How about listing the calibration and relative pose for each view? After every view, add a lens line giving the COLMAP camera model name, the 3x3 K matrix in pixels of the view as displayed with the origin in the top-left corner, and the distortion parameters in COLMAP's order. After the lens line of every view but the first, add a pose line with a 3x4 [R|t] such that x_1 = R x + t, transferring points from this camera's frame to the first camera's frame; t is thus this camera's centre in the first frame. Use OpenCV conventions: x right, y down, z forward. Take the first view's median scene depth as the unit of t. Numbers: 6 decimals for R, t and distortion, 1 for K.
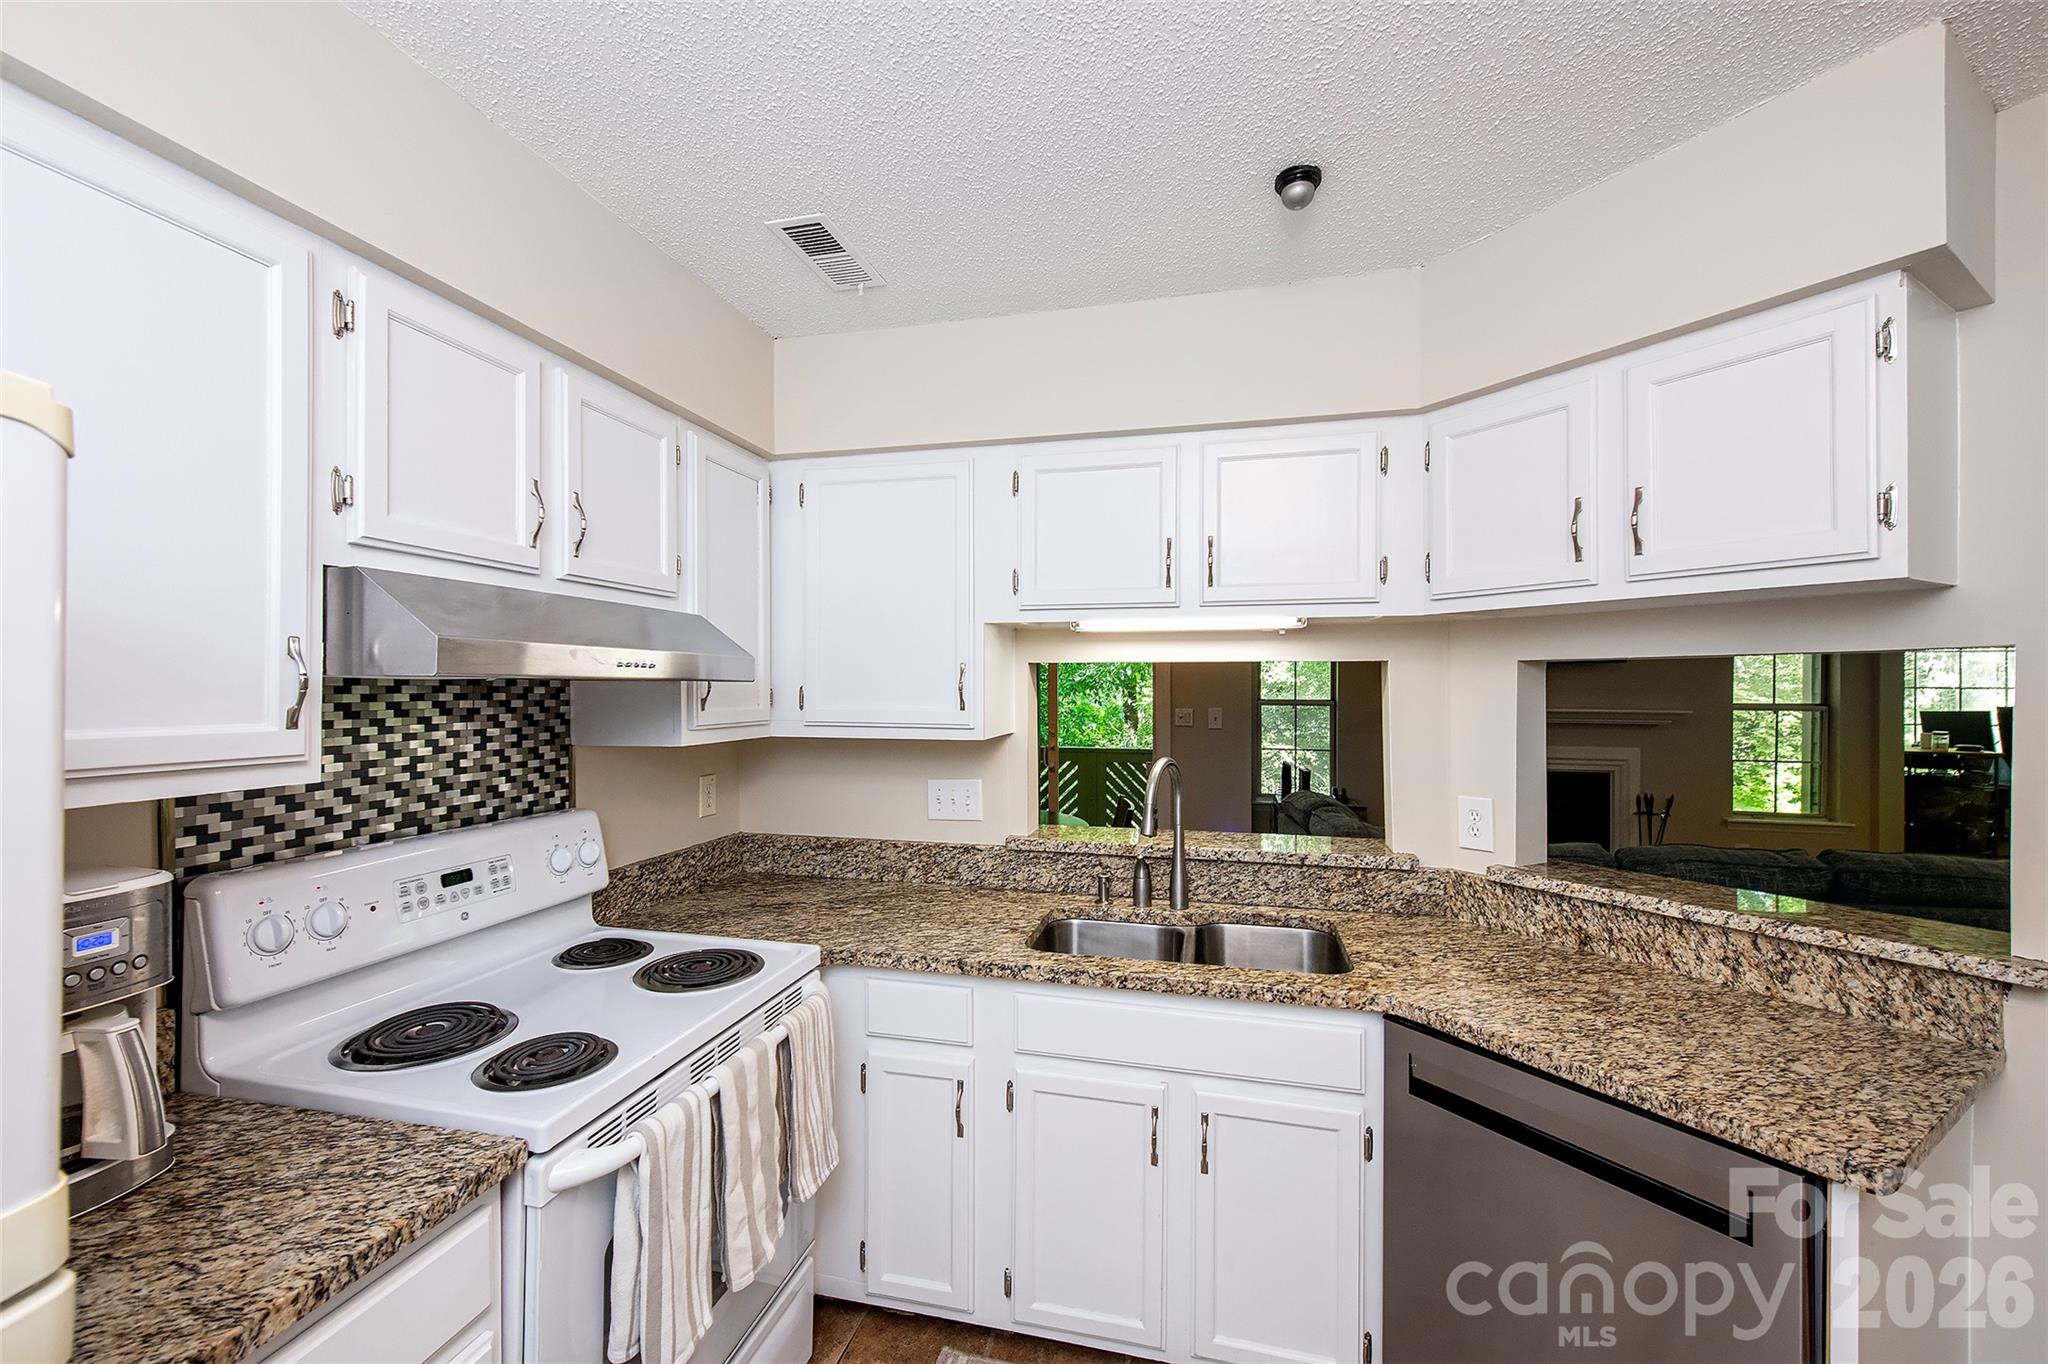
lens RADIAL K [[827.4, 0, 1026.2], [0, 827.4, 684.8], [0, 0, 1]] dist [0.013776, -0.000220]
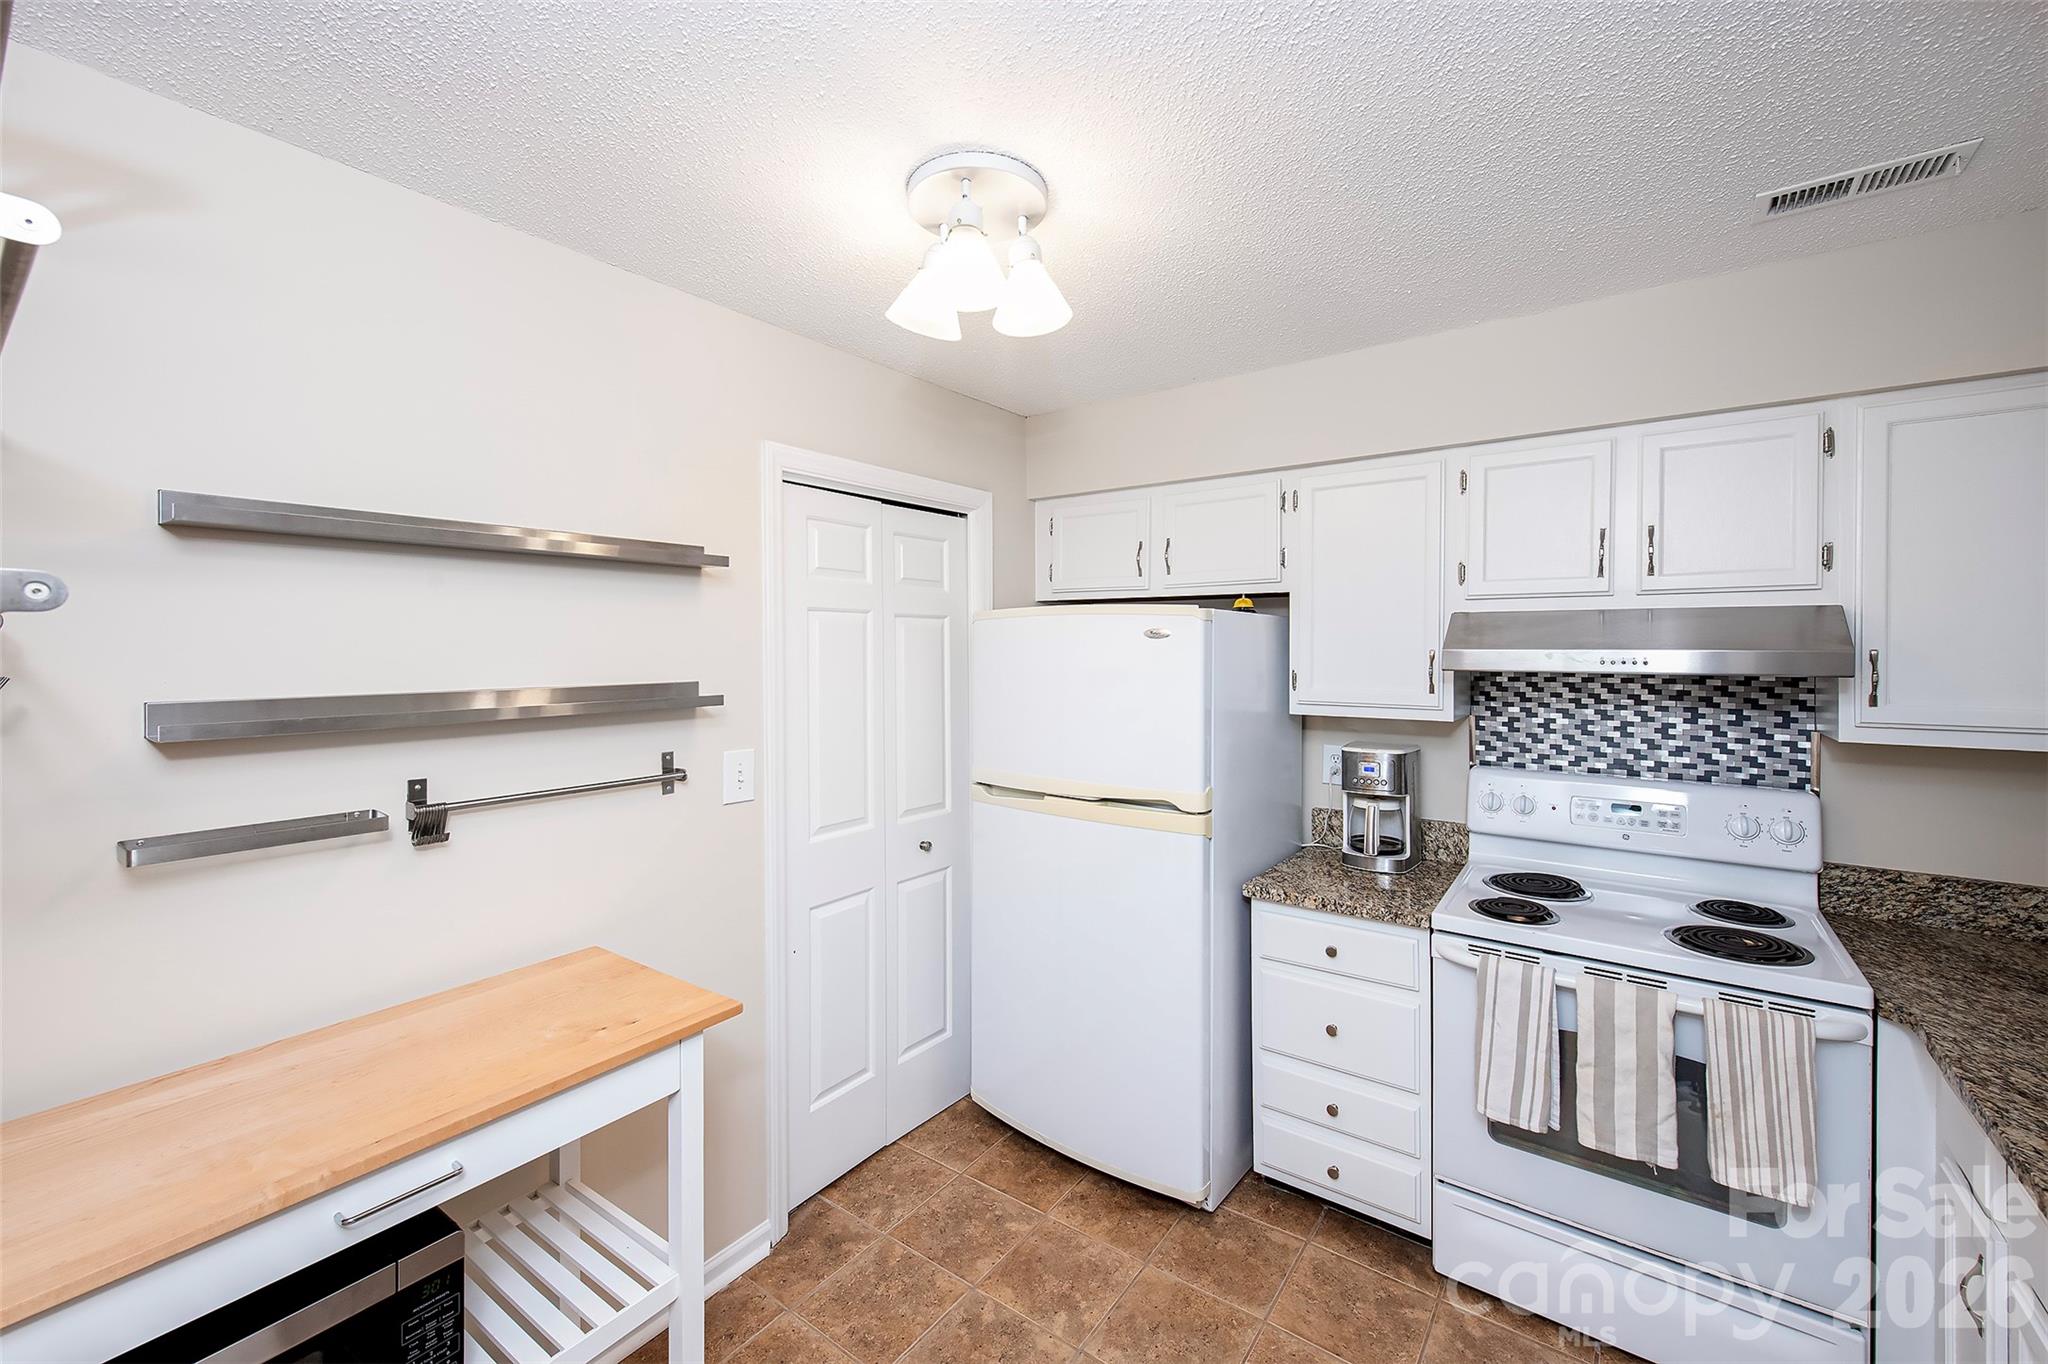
lens RADIAL K [[827.4, 0, 1025.0], [0, 827.4, 663.7], [0, 0, 1]] dist [0.013776, -0.000220]
pose [[-0.392482, 0.019644, -0.919550, 0.982852], [0.006036, 0.999805, 0.018782, -0.046615], [0.919740, 0.001821, -0.392525, 0.599086]]
